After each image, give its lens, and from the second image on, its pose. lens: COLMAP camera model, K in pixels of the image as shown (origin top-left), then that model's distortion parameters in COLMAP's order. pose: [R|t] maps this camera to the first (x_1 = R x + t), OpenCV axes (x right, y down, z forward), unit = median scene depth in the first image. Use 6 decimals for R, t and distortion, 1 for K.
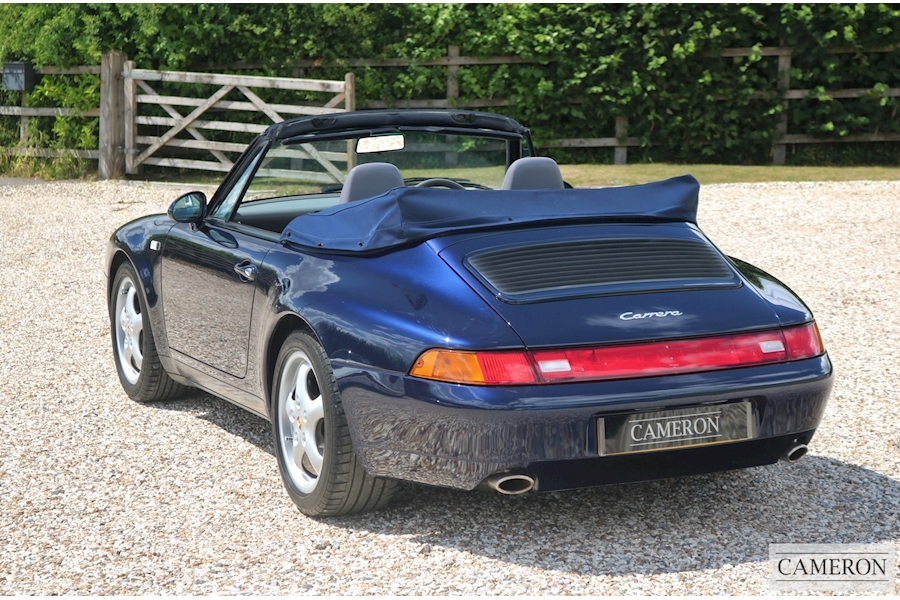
lens RADIAL K [[1859.2, 0, 450.0], [0, 1859.2, 300.0], [0, 0, 1]] dist [-0.074261, 0.271632]
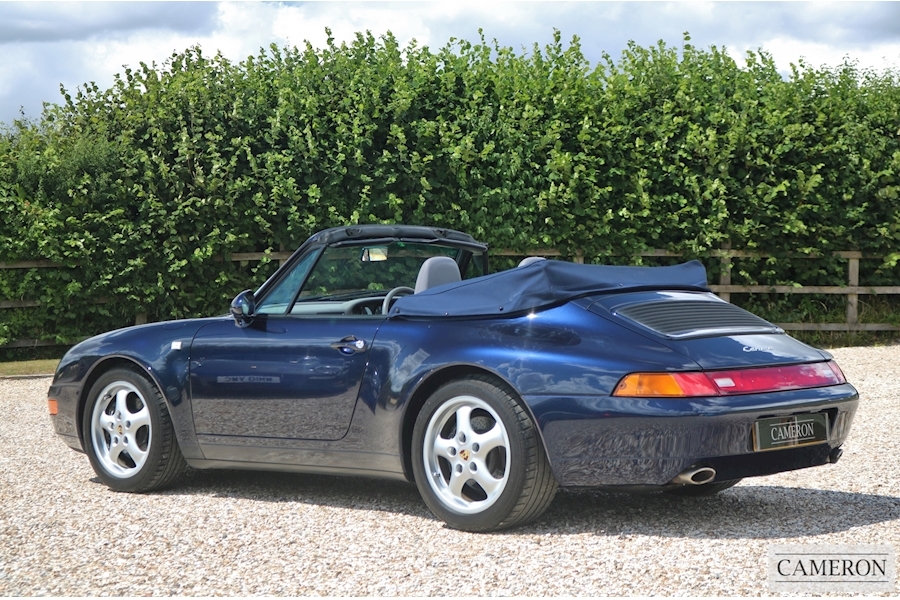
lens RADIAL K [[1716.9, 0, 450.0], [0, 1716.9, 300.0], [0, 0, 1]] dist [-0.014322, 0.055188]
pose [[0.916307, -0.005780, 0.400436, -0.152460], [0.059367, 0.990809, -0.121546, 0.028660], [-0.396053, 0.135146, 0.908228, -0.005205]]
